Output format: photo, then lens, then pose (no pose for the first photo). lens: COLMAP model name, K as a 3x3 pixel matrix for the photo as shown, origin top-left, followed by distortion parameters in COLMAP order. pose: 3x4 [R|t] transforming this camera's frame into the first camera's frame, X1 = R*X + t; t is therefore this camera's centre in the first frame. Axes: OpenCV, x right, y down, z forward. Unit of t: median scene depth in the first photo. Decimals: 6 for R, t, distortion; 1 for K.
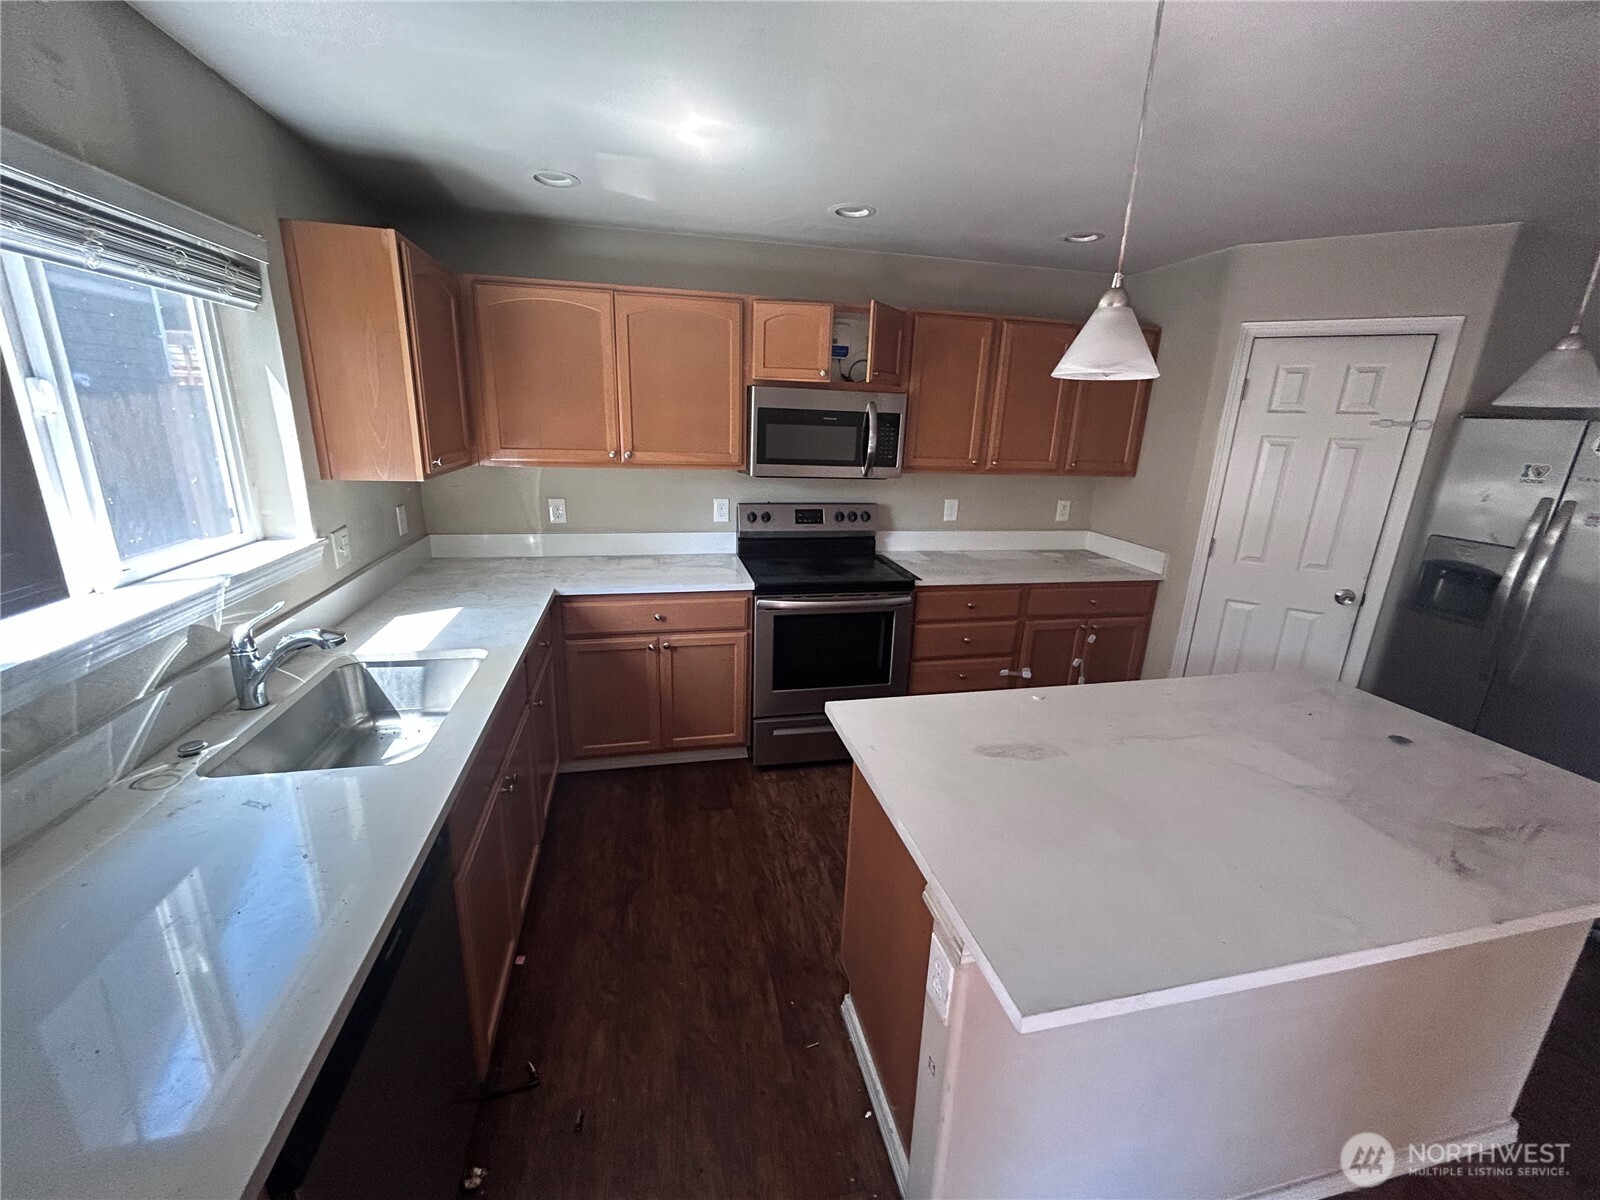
lens RADIAL K [[645.7, 0, 798.2], [0, 645.7, 598.2], [0, 0, 1]] dist [-0.001737, 0.000902]
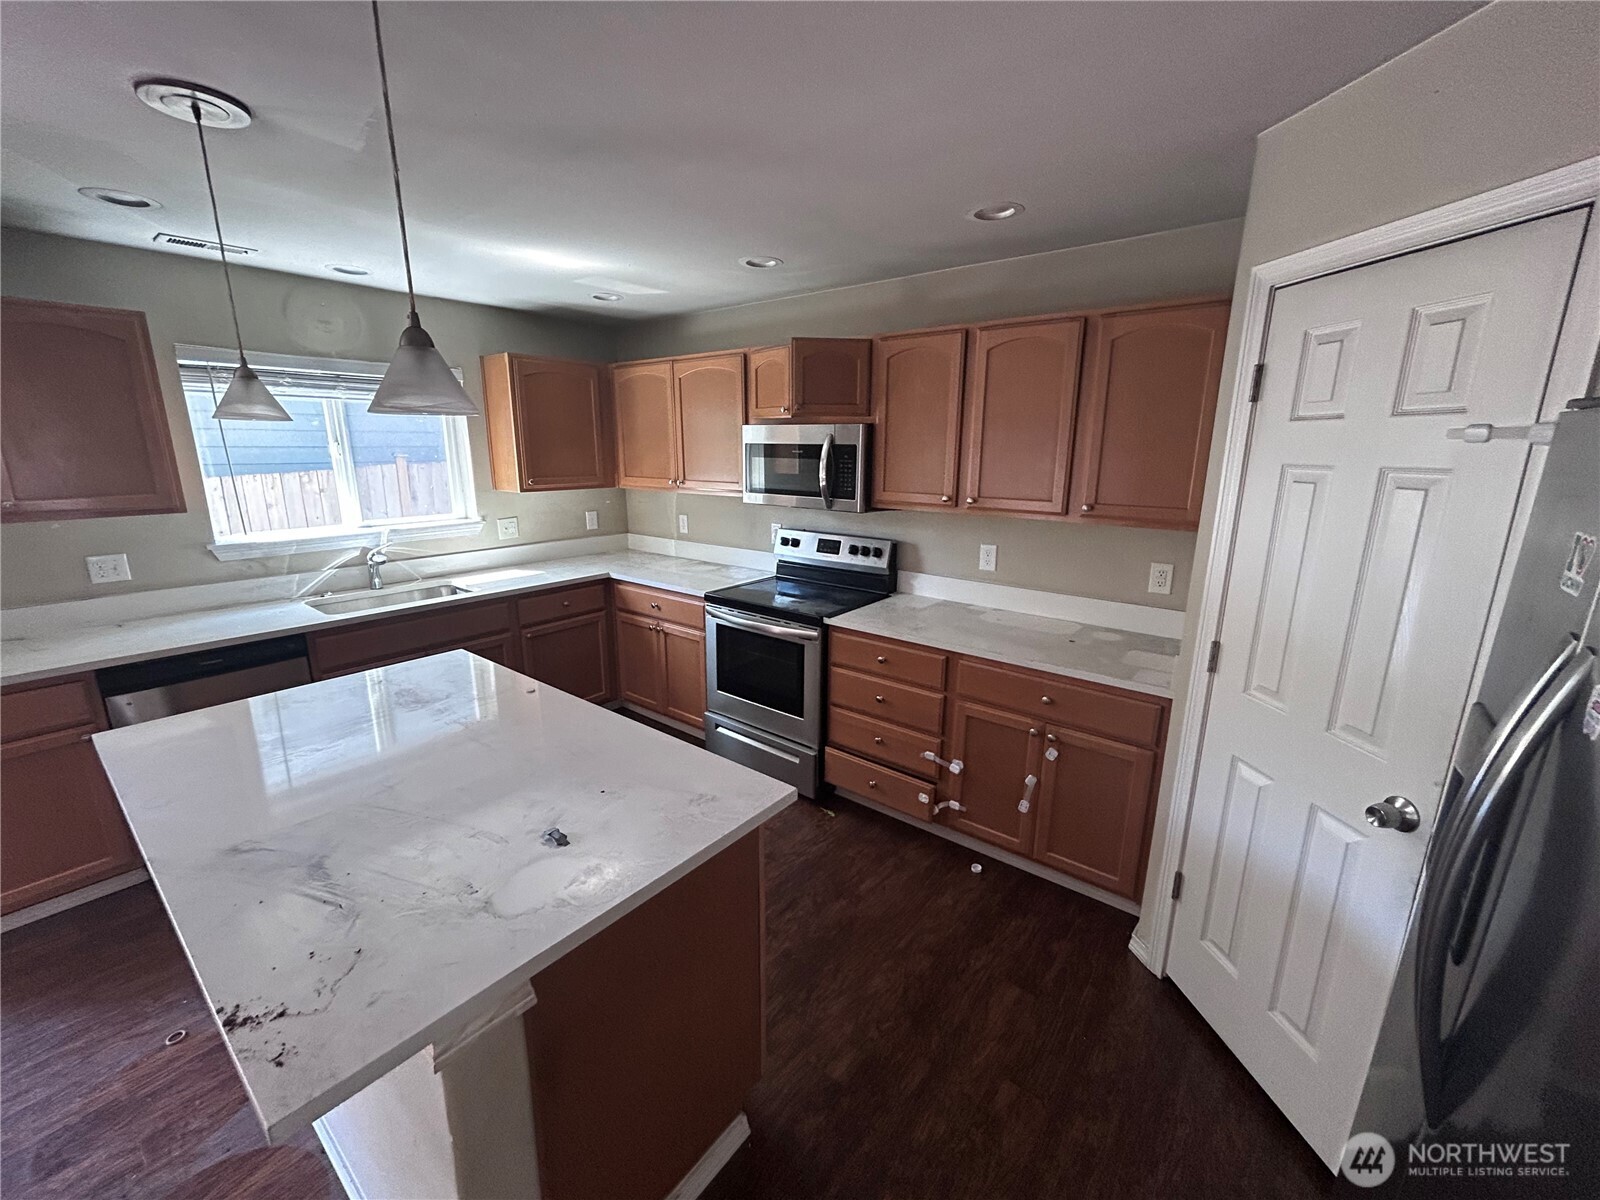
lens RADIAL K [[645.7, 0, 796.7], [0, 645.7, 600.6], [0, 0, 1]] dist [-0.001737, 0.000902]
pose [[0.620294, 0.155465, -0.768809, 0.888000], [-0.197874, 0.979474, 0.038415, -0.081047], [0.759001, 0.128298, 0.638324, 0.361180]]
